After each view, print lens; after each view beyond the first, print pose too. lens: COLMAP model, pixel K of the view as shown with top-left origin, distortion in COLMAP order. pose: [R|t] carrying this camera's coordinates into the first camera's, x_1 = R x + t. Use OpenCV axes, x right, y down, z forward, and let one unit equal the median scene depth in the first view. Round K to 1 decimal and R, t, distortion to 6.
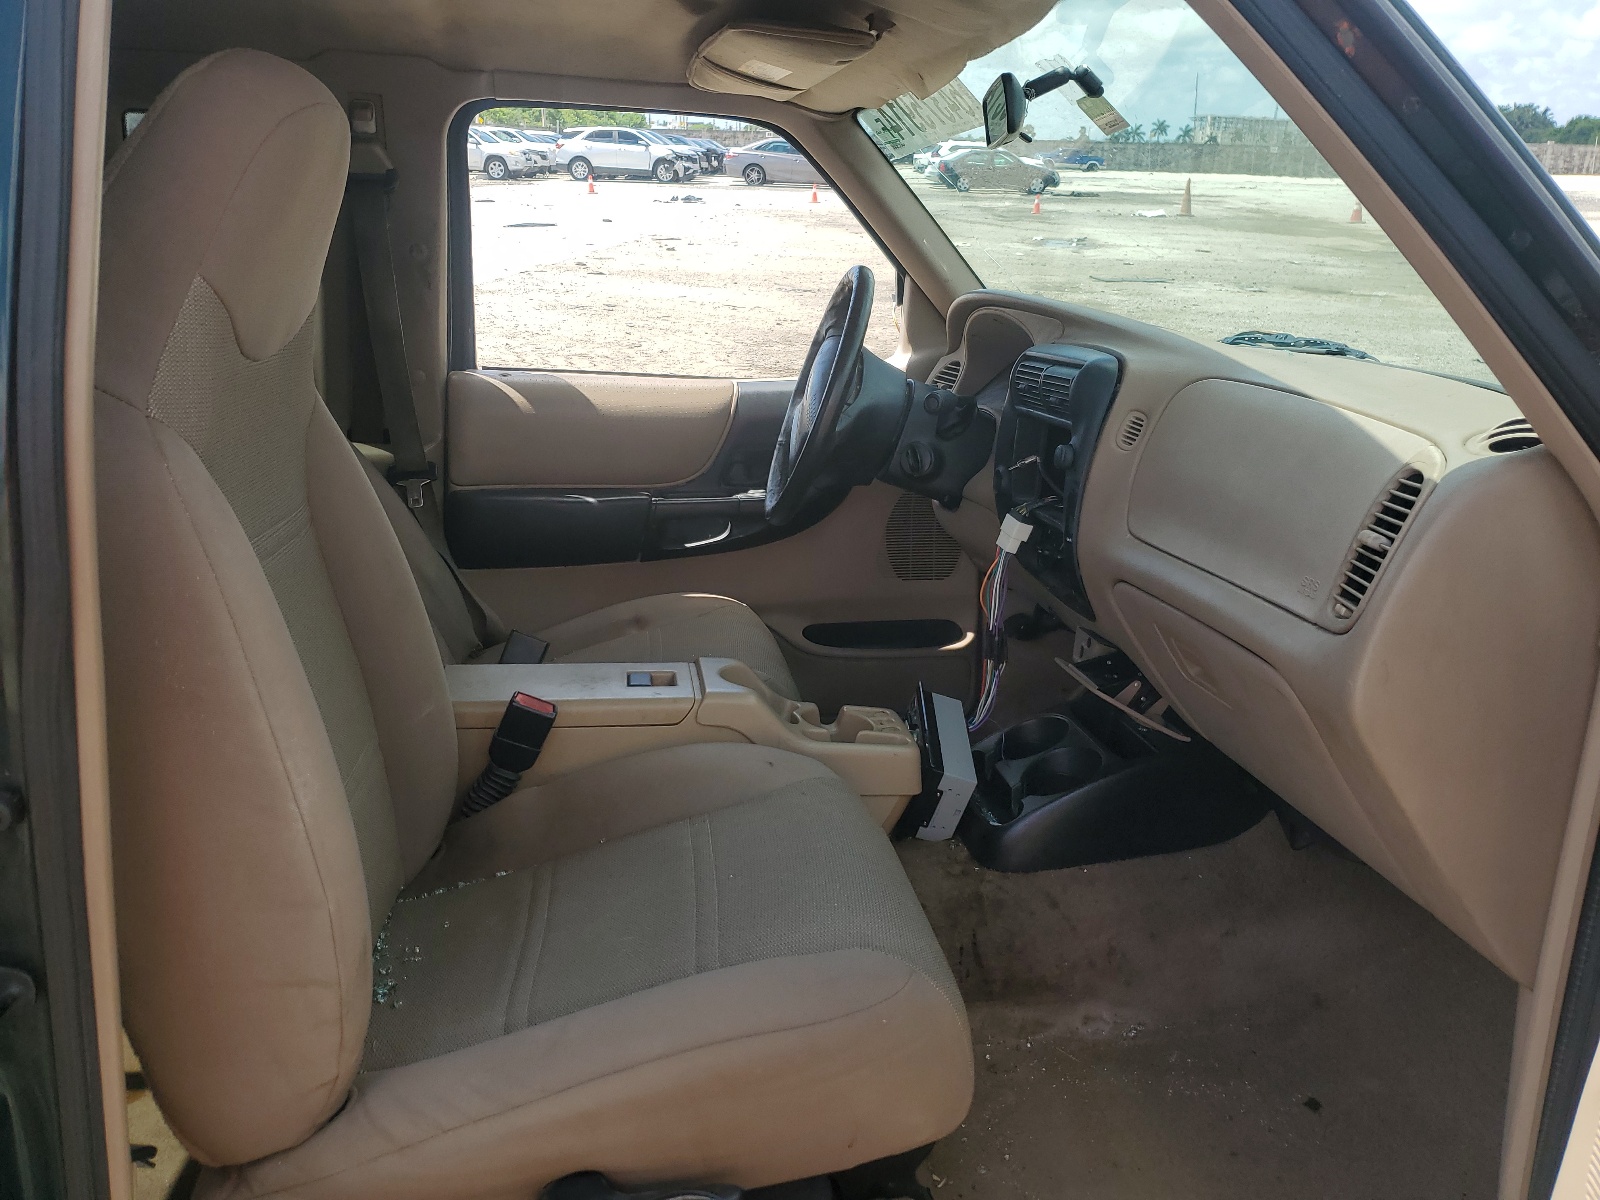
lens RADIAL K [[1180.1, 0, 893.2], [0, 1180.1, 599.8], [0, 0, 1]] dist [0.144354, -0.181308]
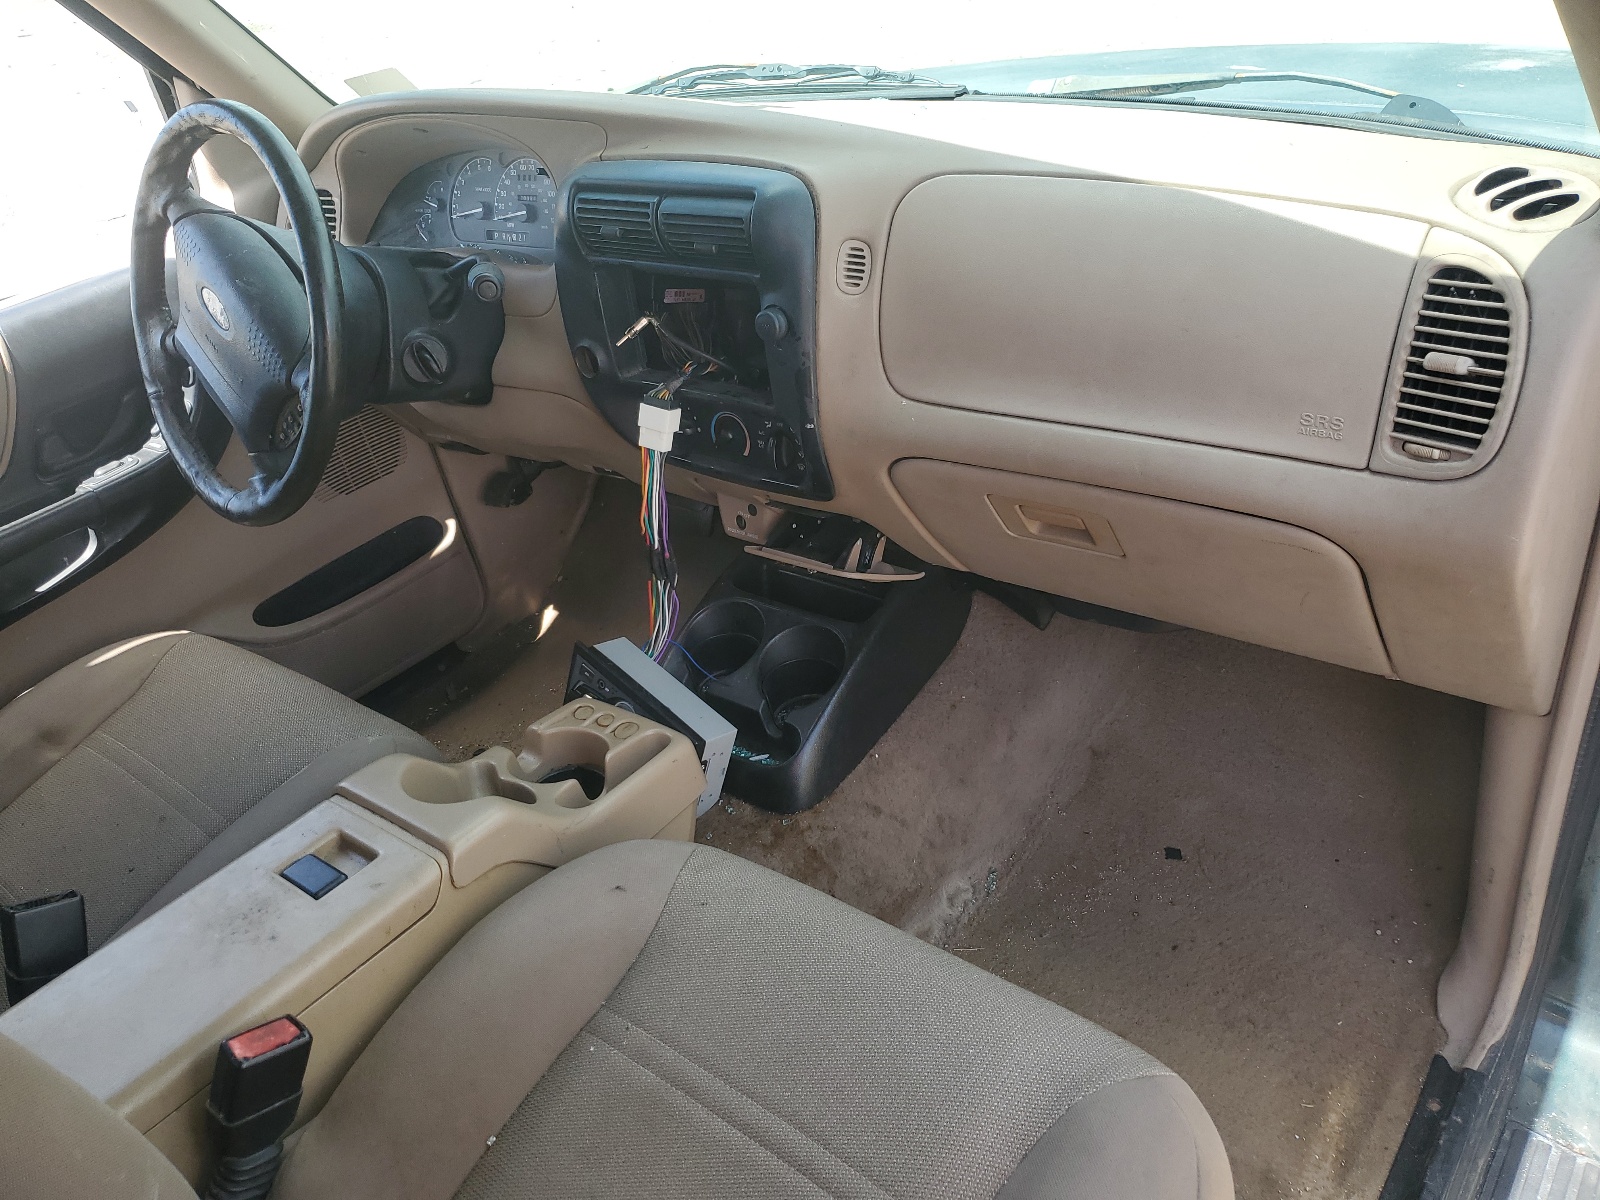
lens RADIAL K [[1180.1, 0, 893.2], [0, 1180.1, 599.8], [0, 0, 1]] dist [0.144354, -0.181308]
pose [[0.758139, -0.436910, 0.484081, -0.208243], [0.306517, 0.893996, 0.326832, -0.164313], [-0.575563, -0.099405, 0.811694, 0.288357]]
